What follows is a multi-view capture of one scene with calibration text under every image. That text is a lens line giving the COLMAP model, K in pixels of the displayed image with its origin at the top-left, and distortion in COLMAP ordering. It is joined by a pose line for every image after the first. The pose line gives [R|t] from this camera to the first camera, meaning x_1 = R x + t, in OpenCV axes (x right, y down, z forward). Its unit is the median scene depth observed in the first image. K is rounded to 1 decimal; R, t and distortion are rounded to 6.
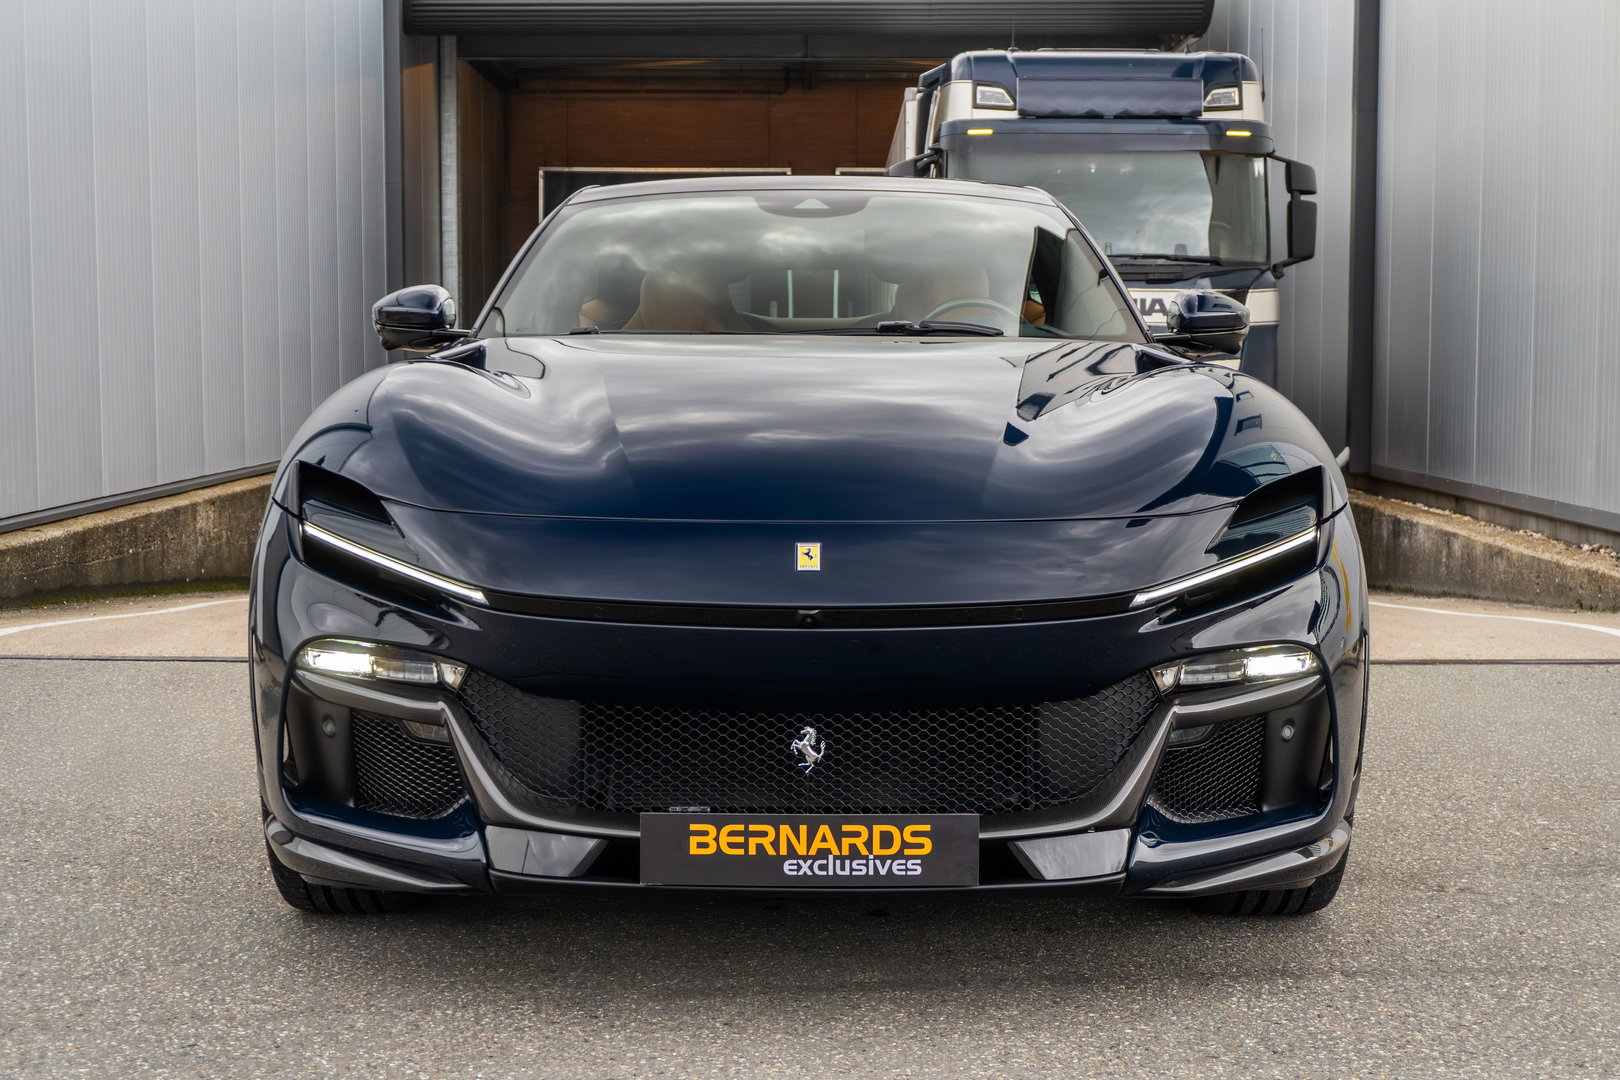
lens RADIAL K [[2217.9, 0, 807.6], [0, 2217.9, 543.1], [0, 0, 1]] dist [-0.032029, 0.000000]
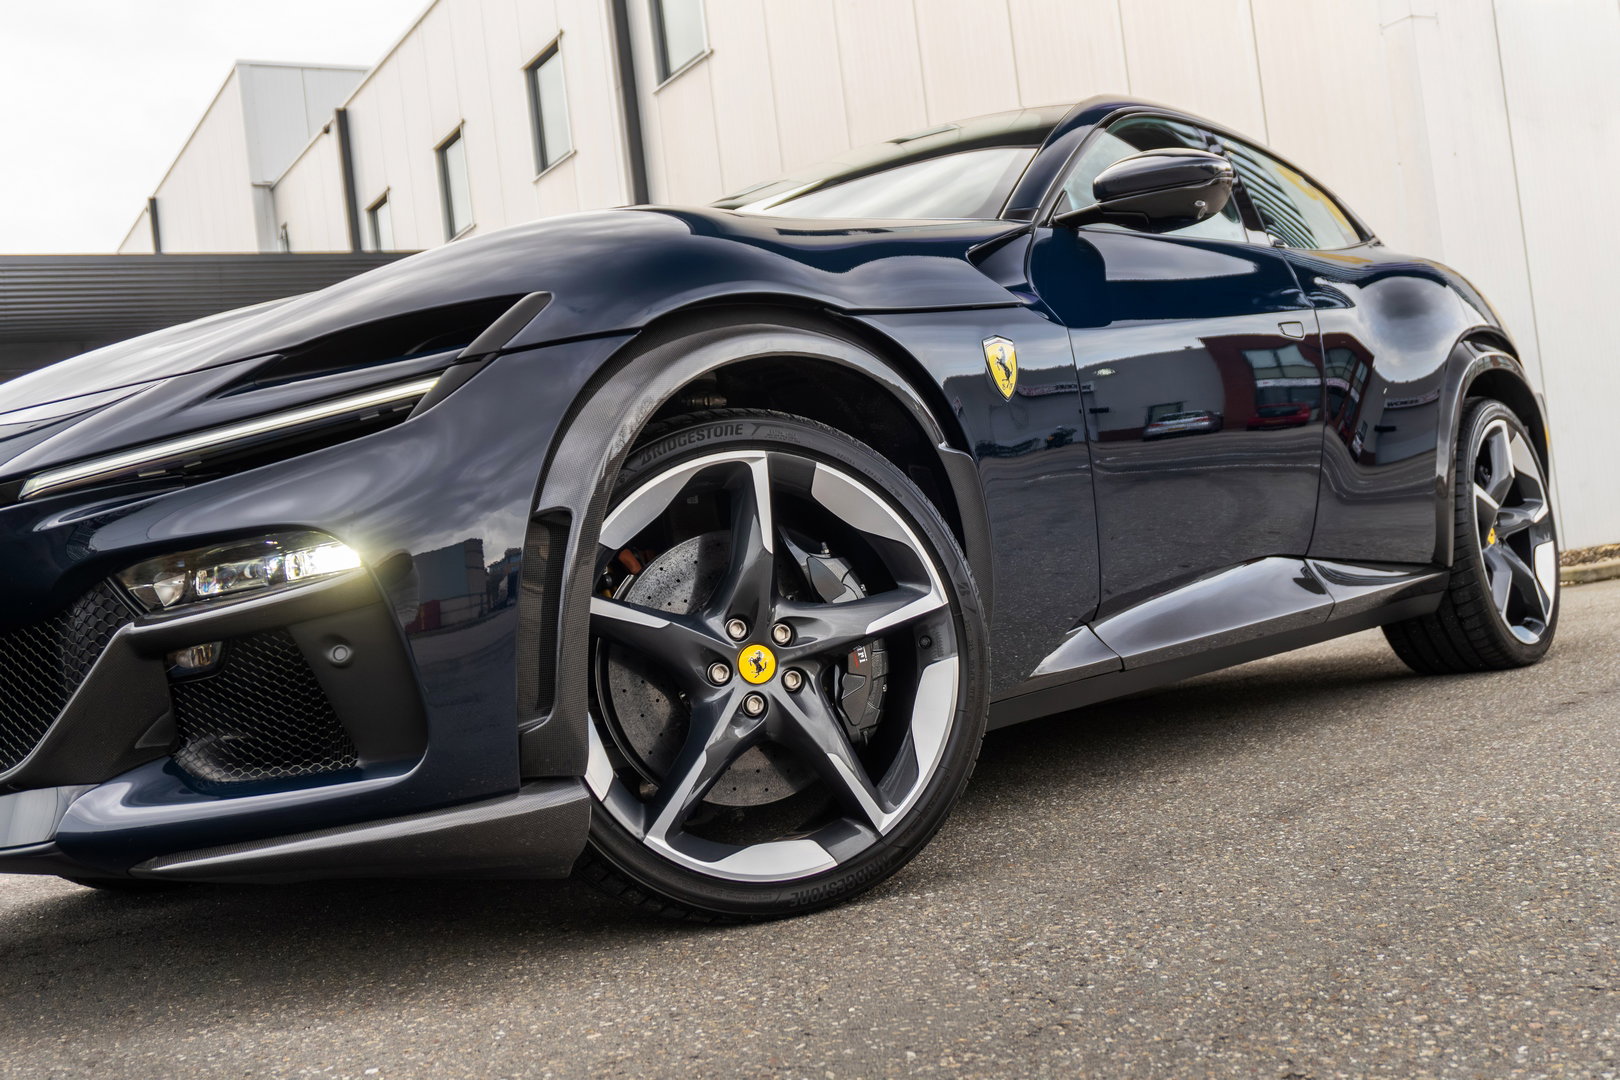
lens RADIAL K [[1702.3, 0, 807.3], [0, 1702.3, 530.1], [0, 0, 1]] dist [-0.008160, 0.000000]
pose [[0.771173, -0.108747, -0.627269, 0.731459], [0.069301, 0.993787, -0.087090, 0.111008], [0.632842, 0.023691, 0.773918, 0.712108]]
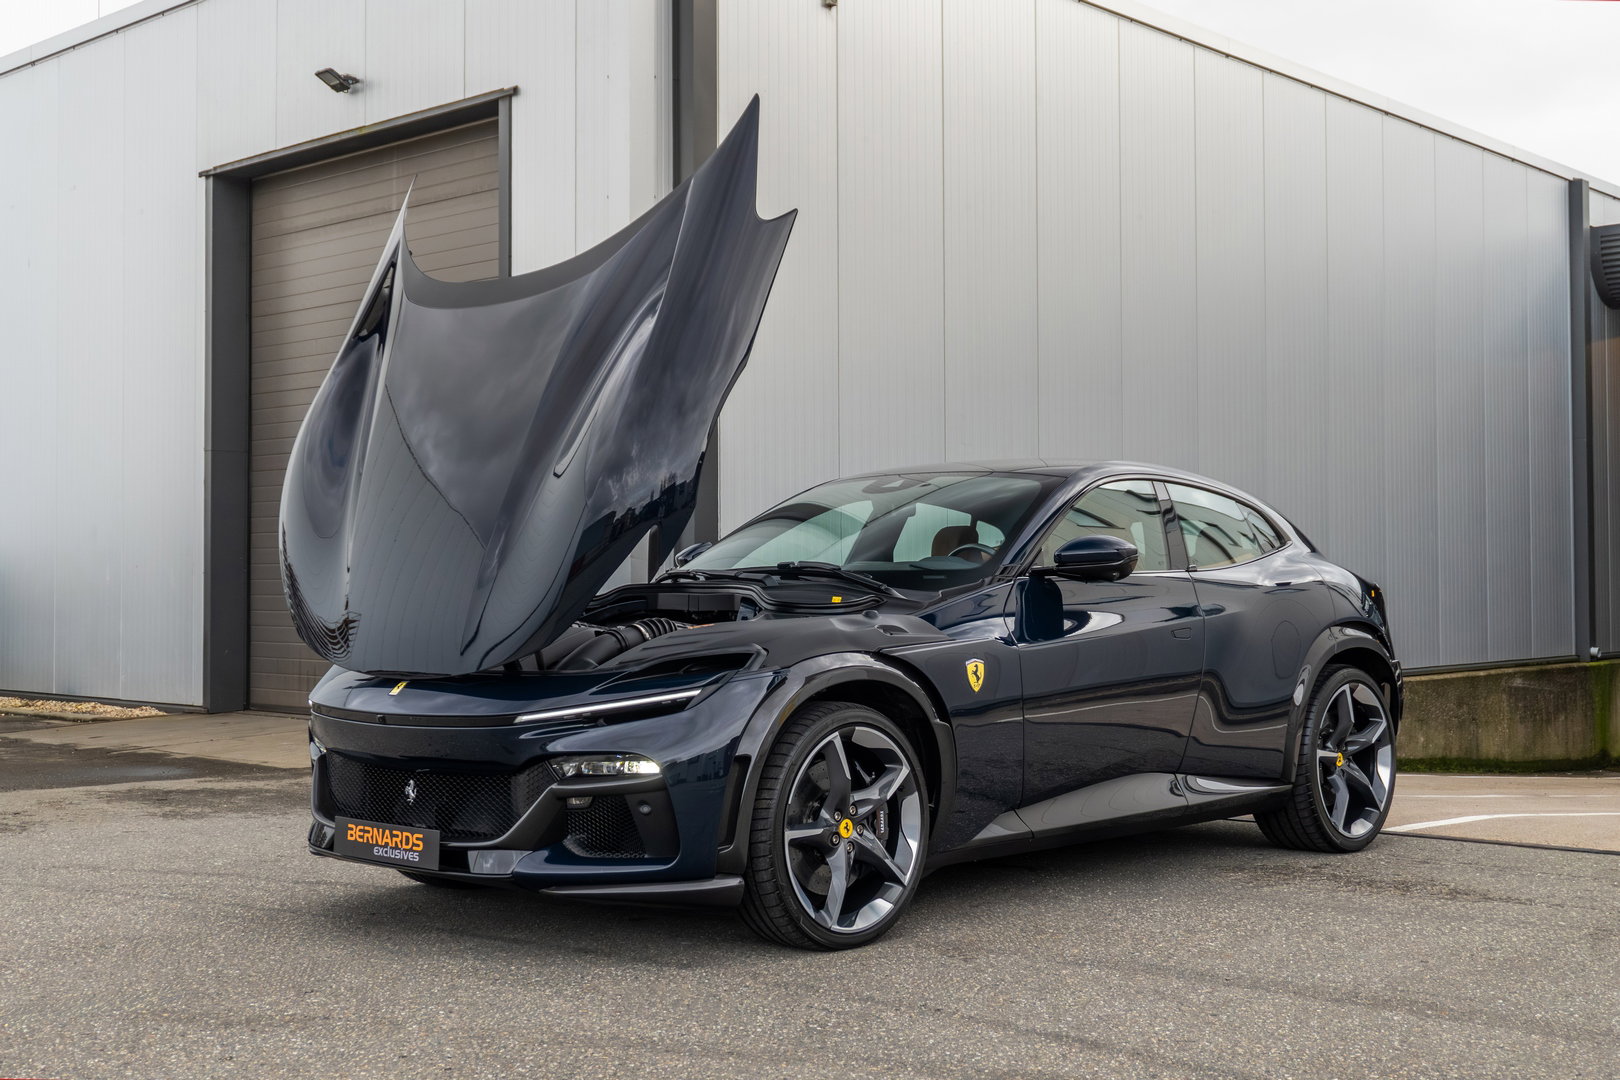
lens RADIAL K [[1863.5, 0, 814.4], [0, 1863.5, 547.0], [0, 0, 1]] dist [0.008307, 0.000000]
pose [[0.744771, -0.014707, -0.667158, 1.324653], [-0.054887, 0.995020, -0.083207, -0.000669], [0.665059, 0.098589, 0.740254, 0.038300]]
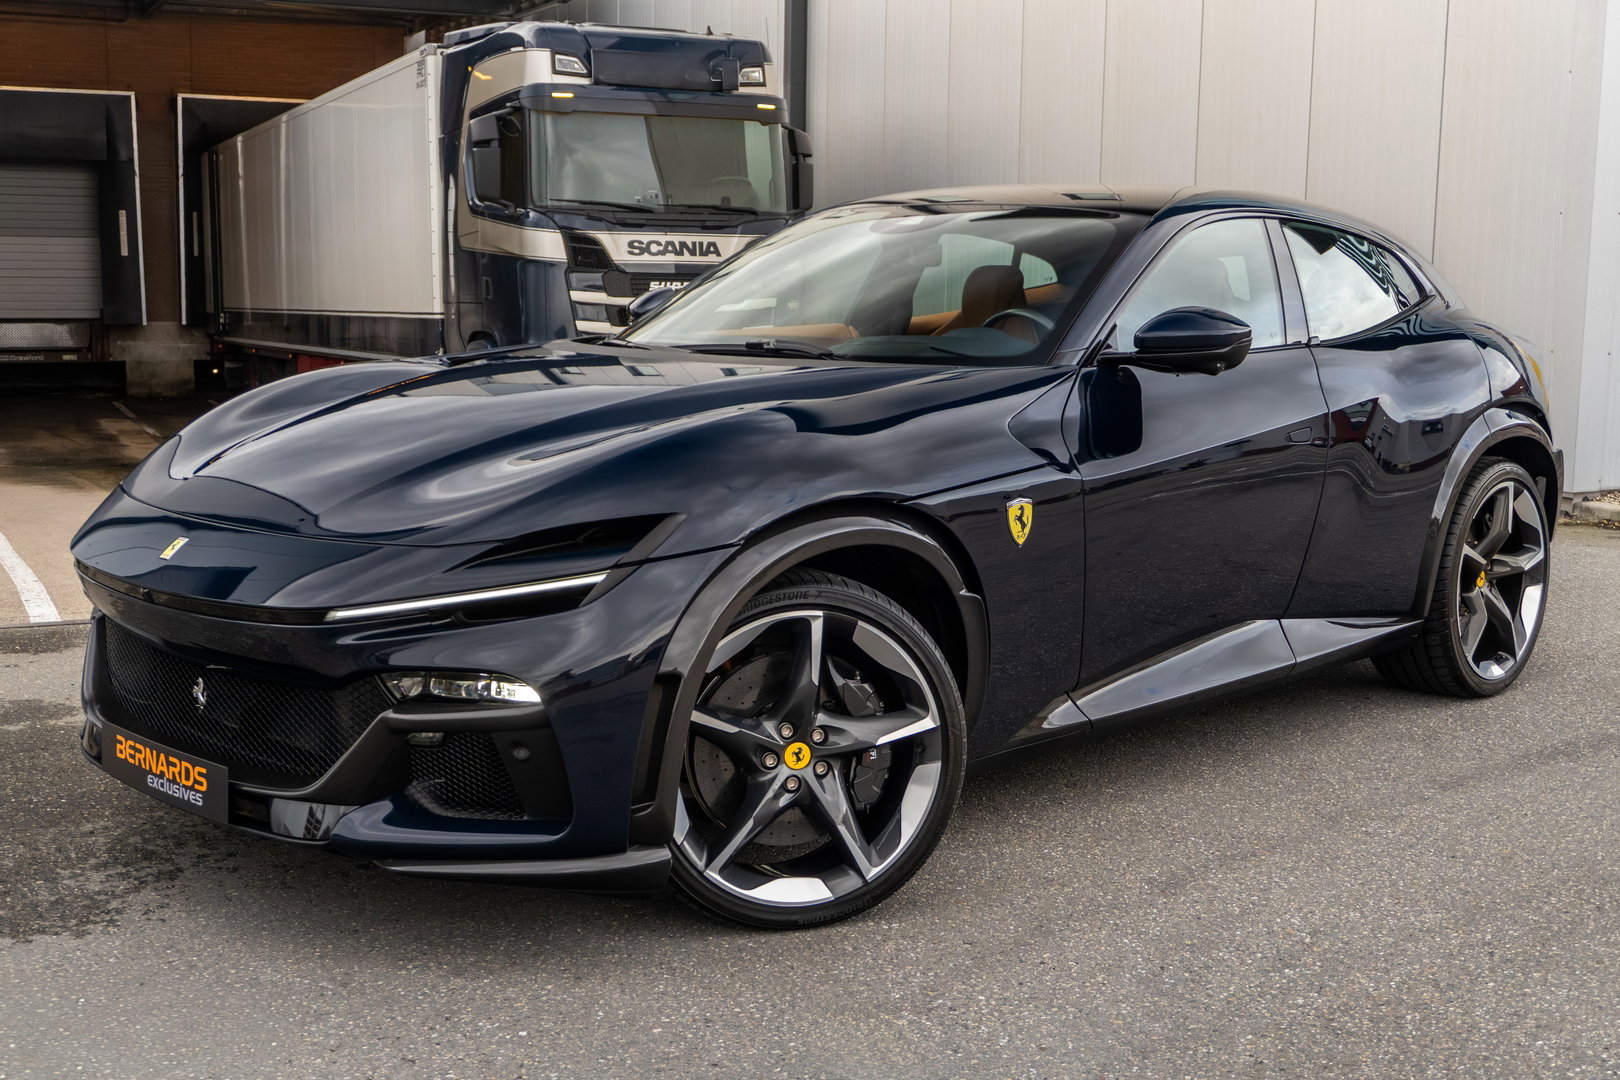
lens RADIAL K [[1863.5, 0, 803.1], [0, 1863.5, 539.8], [0, 0, 1]] dist [0.008307, 0.000000]
pose [[0.730244, 0.109765, -0.674311, 0.996372], [-0.065848, 0.993722, 0.090448, -0.120802], [0.680006, -0.021647, 0.732887, 0.445319]]
